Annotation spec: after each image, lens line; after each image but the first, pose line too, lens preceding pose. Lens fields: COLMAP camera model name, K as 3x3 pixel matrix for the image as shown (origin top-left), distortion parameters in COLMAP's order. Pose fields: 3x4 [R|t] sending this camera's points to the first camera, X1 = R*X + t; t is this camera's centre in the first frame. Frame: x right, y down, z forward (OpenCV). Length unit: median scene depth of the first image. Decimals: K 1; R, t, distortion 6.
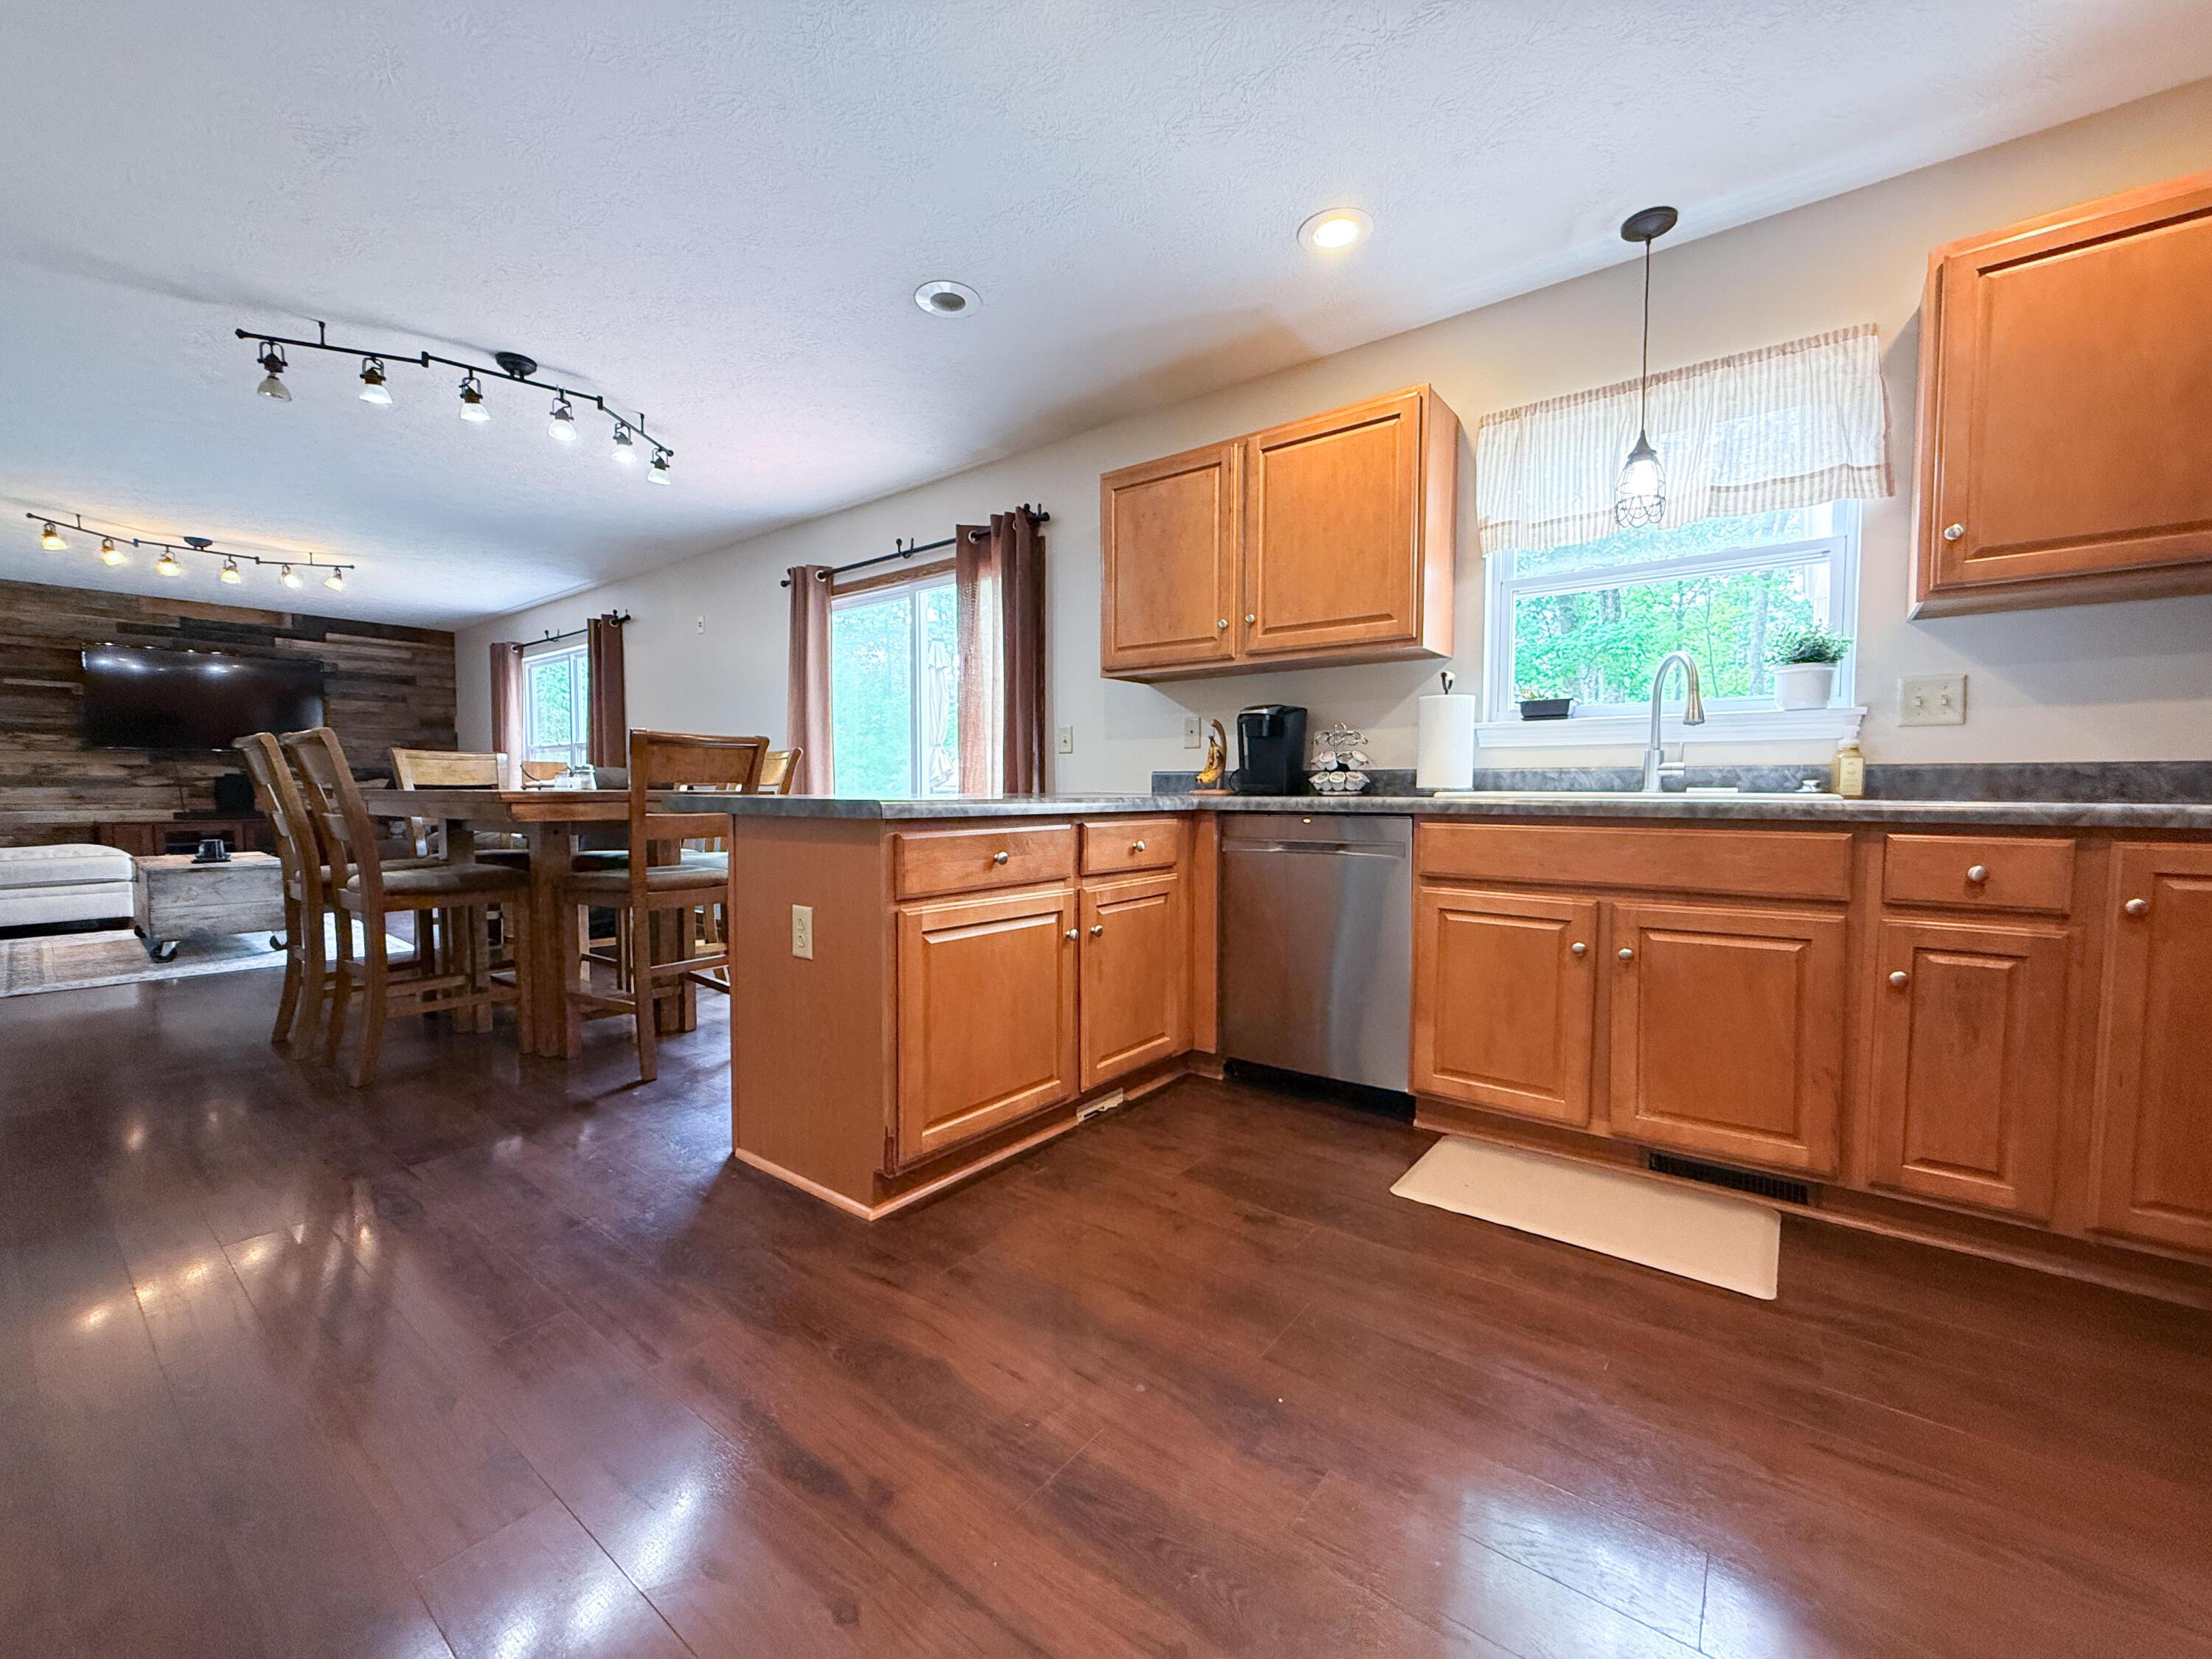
lens RADIAL K [[886.0, 0, 1098.7], [0, 886.0, 831.4], [0, 0, 1]] dist [0.000324, 0.000023]
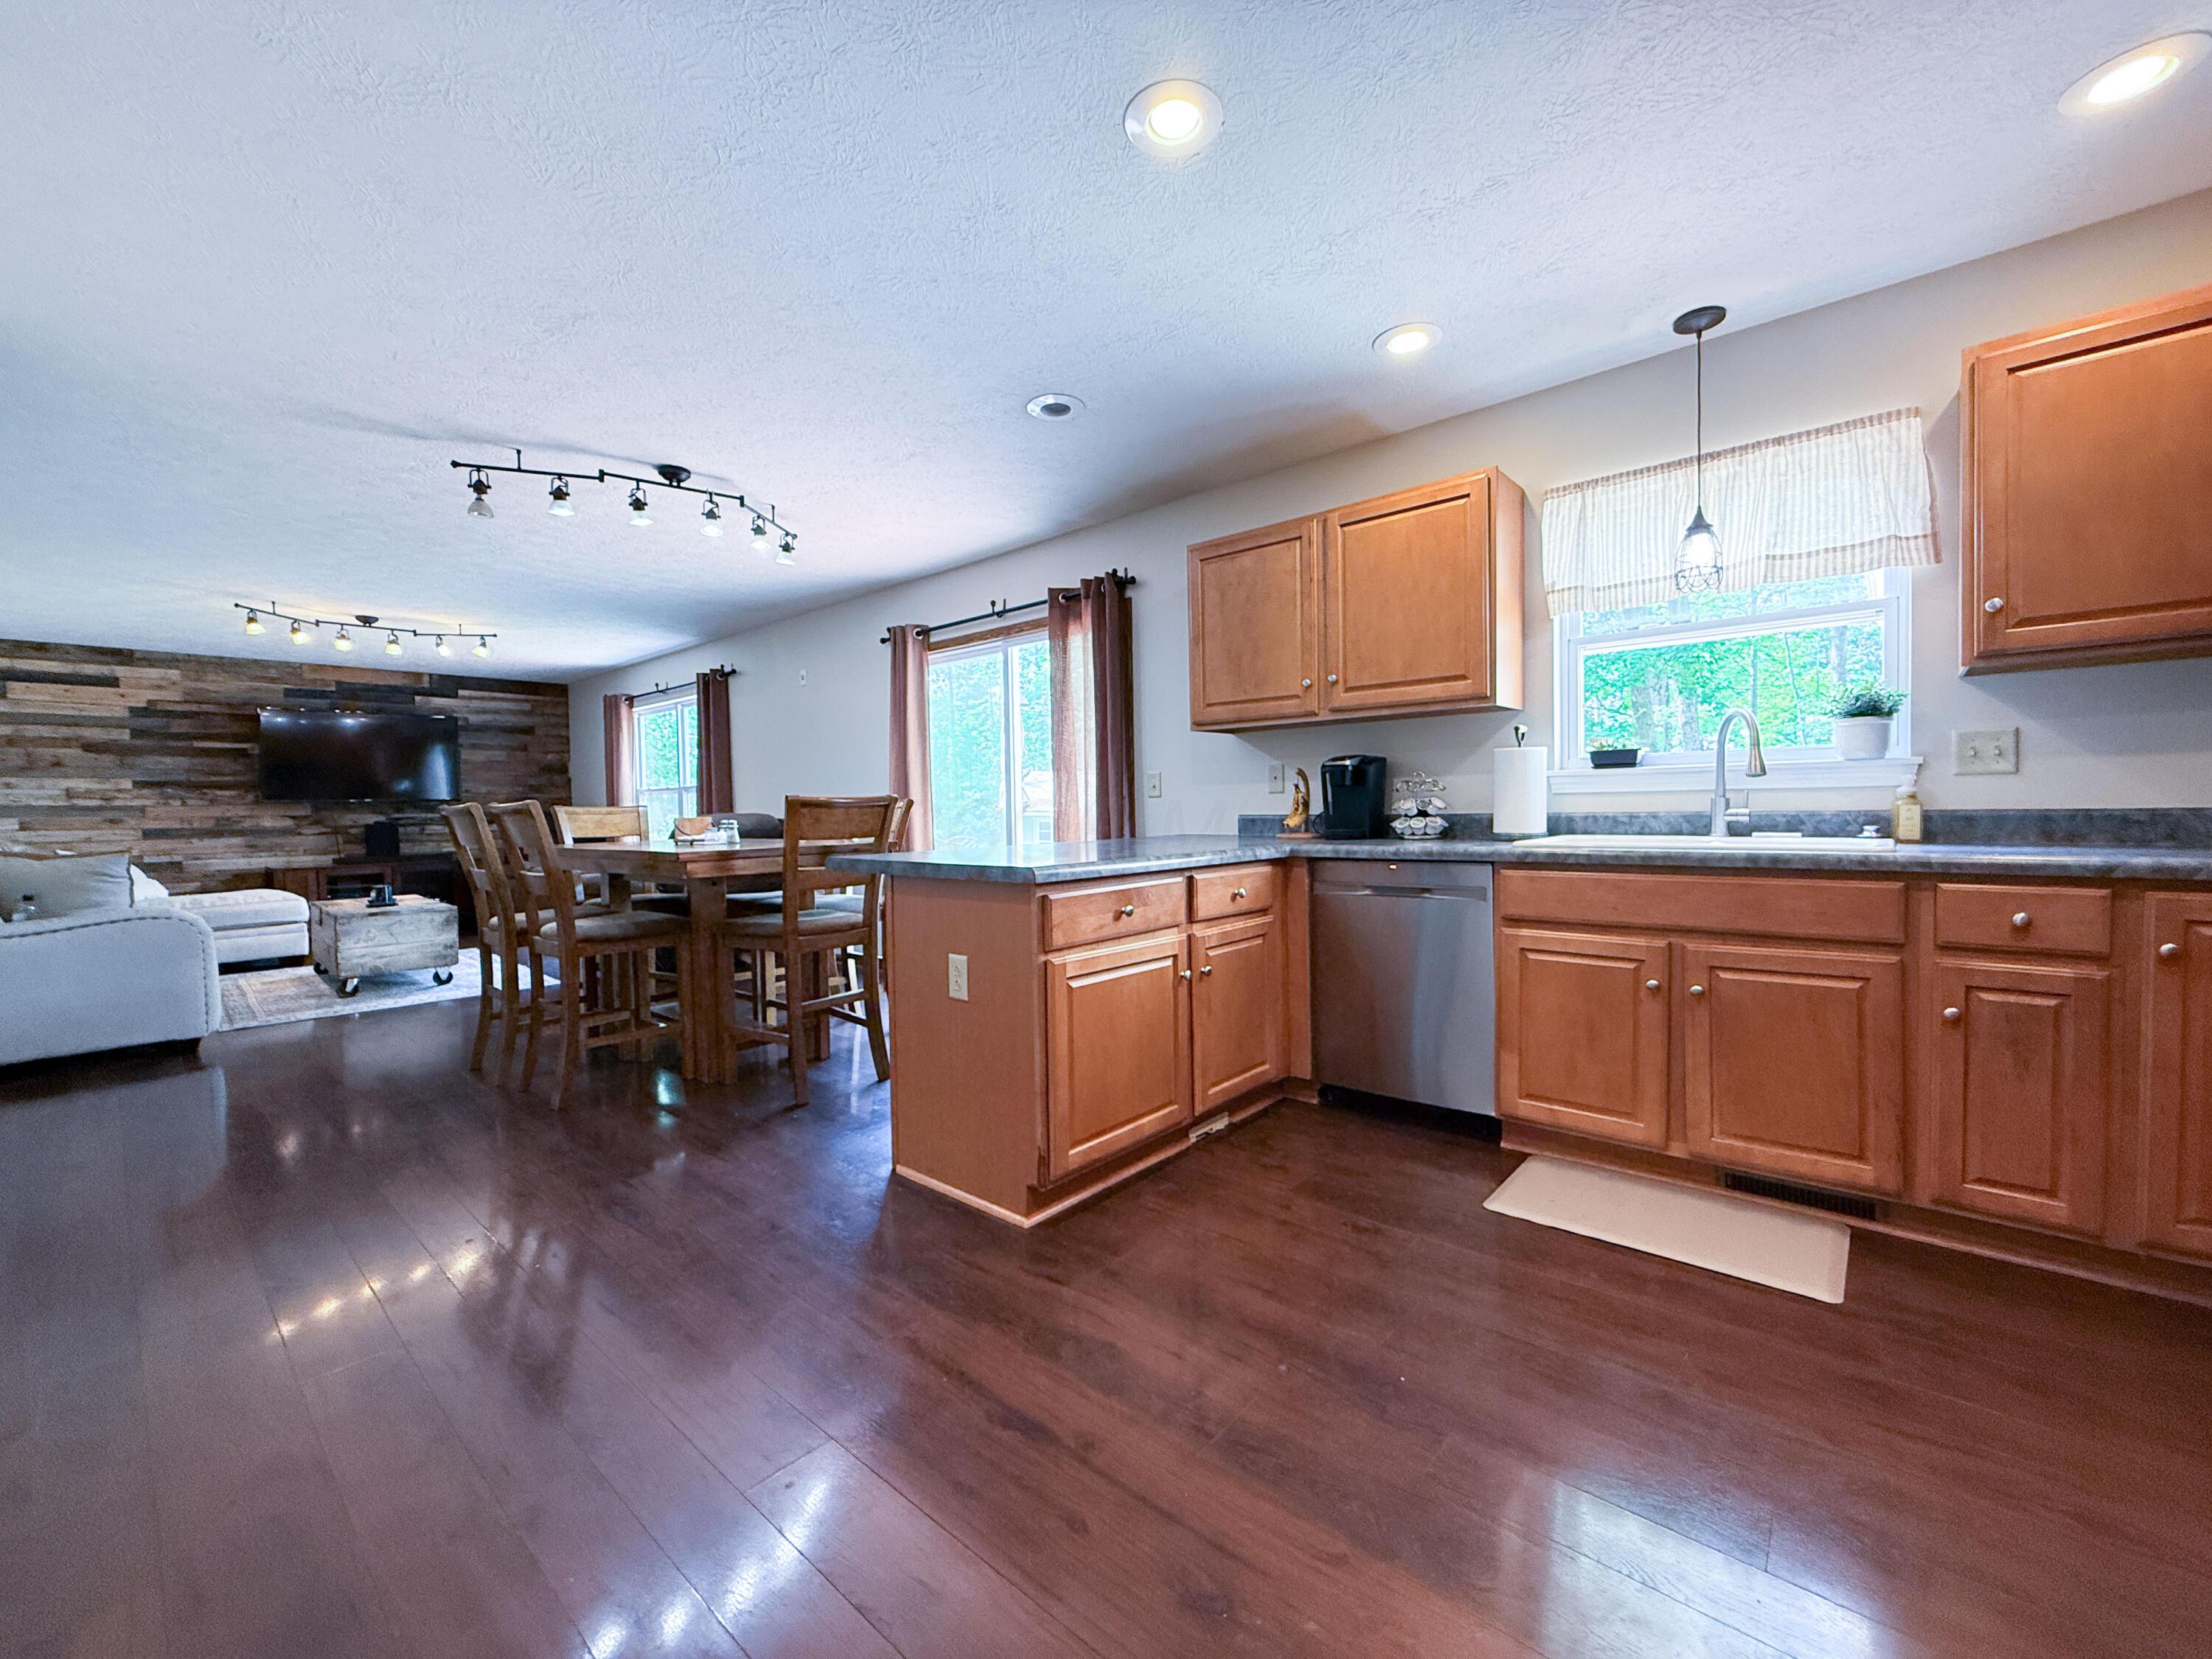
lens RADIAL K [[886.0, 0, 1098.7], [0, 886.0, 831.4], [0, 0, 1]] dist [0.000324, 0.000023]
pose [[0.997889, -0.019464, -0.061965, -0.063150], [0.018244, 0.999630, -0.020196, -0.042390], [0.062335, 0.019023, 0.997874, -0.125379]]
